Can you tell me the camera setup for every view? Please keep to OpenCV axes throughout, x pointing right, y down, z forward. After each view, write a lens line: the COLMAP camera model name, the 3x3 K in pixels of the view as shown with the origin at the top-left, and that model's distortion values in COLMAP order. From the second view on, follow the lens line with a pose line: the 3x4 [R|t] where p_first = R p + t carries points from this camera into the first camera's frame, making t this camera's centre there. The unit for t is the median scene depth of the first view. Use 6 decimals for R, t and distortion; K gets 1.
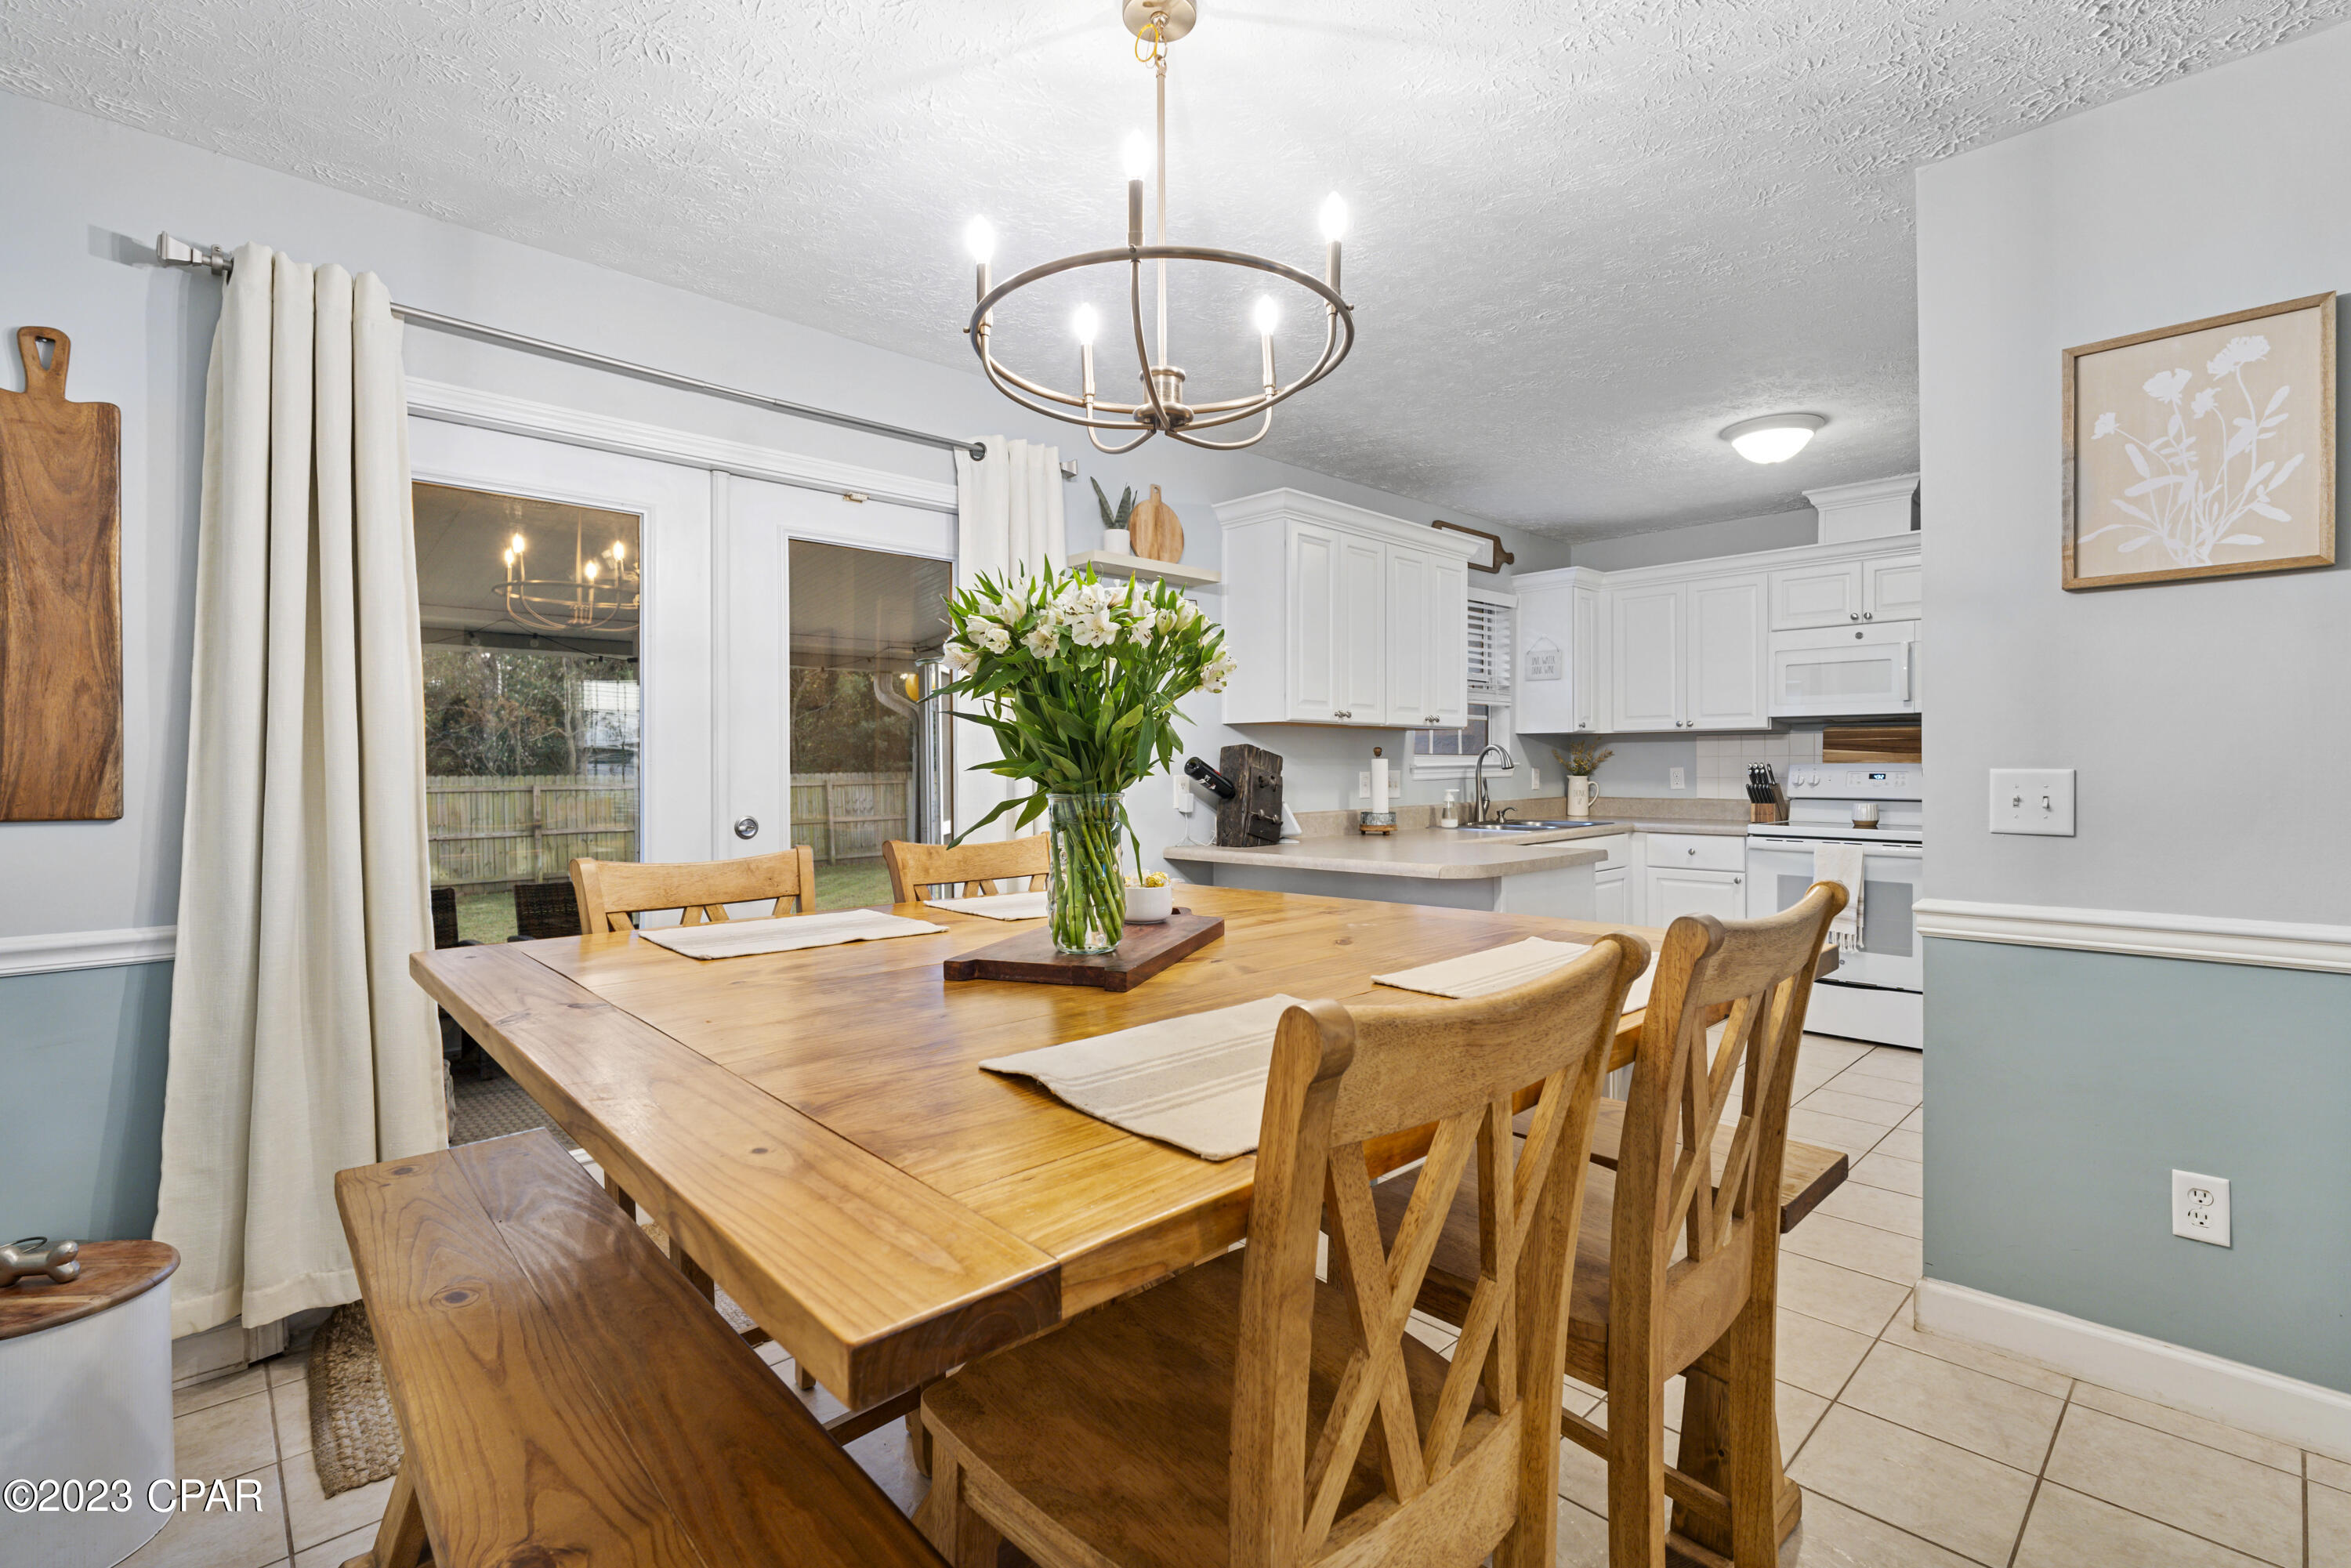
lens RADIAL K [[1053.0, 0, 1181.1], [0, 1053.0, 764.5], [0, 0, 1]] dist [-0.000403, -0.000301]
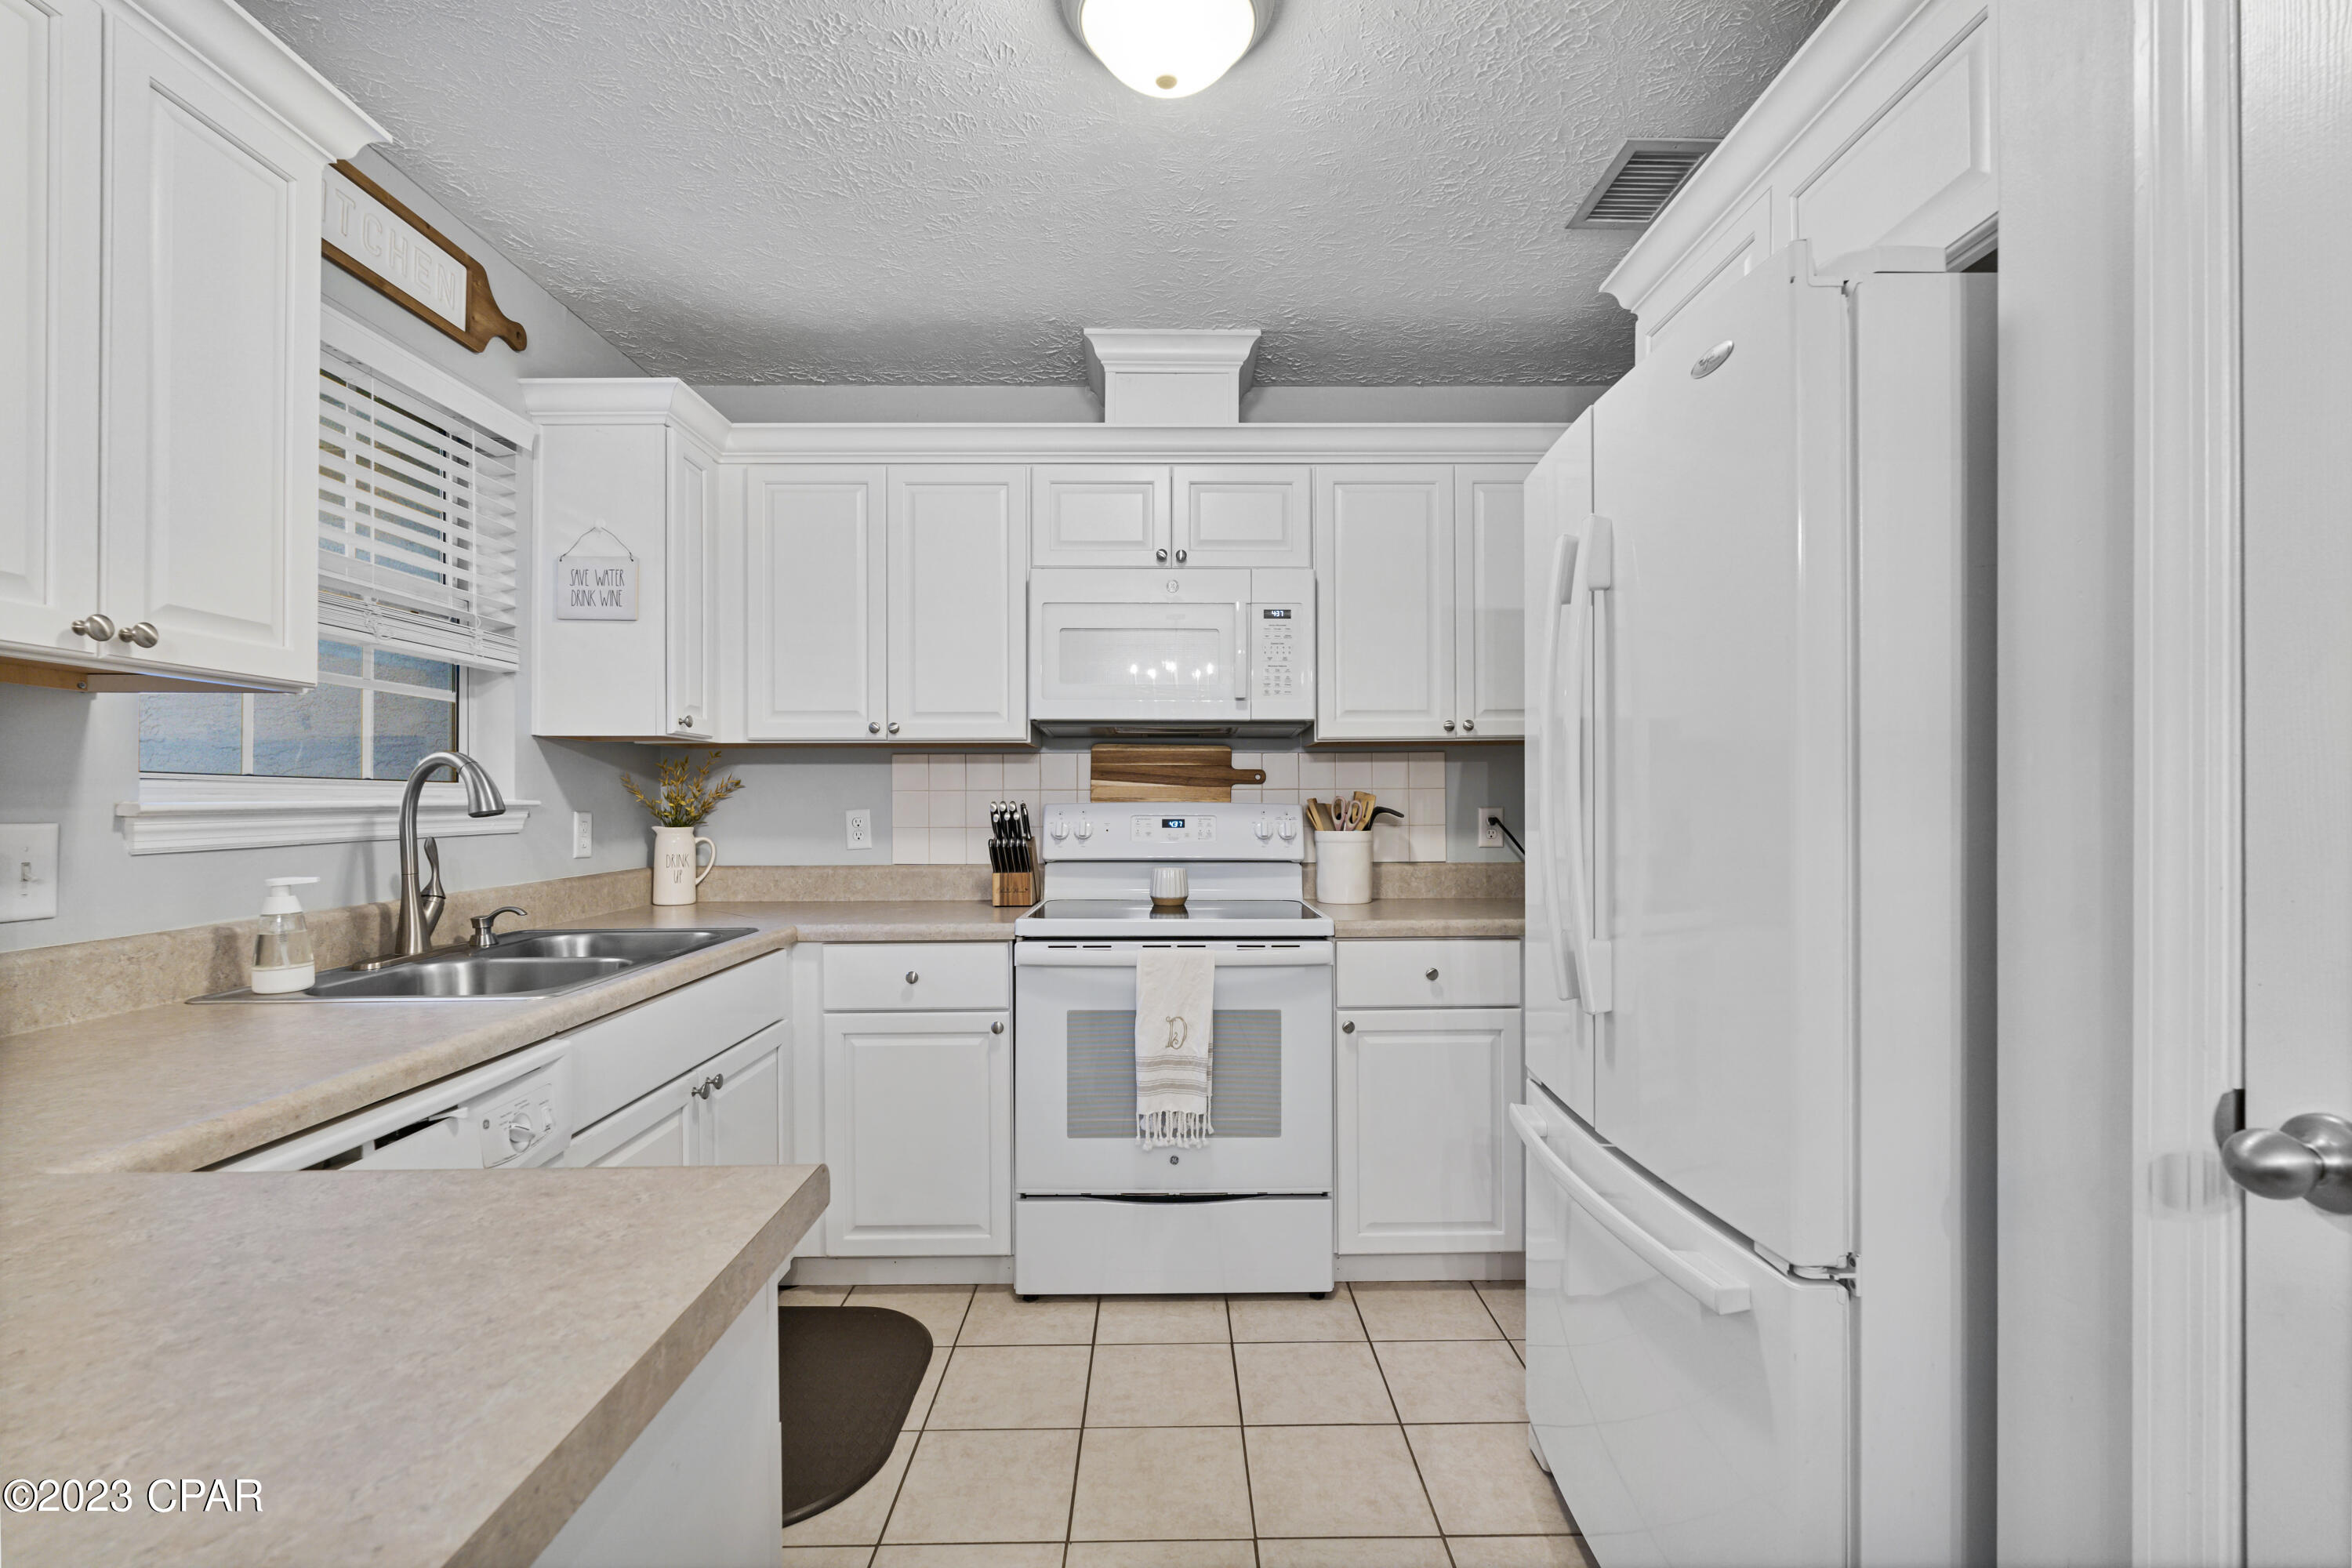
lens RADIAL K [[1039.0, 0, 1178.5], [0, 1039.0, 806.2], [0, 0, 1]] dist [-0.000773, -0.000058]
pose [[0.682883, -0.001061, 0.730527, 0.196537], [0.002046, 0.999998, -0.000460, 0.001543], [-0.730525, 0.001809, 0.682883, 0.534142]]
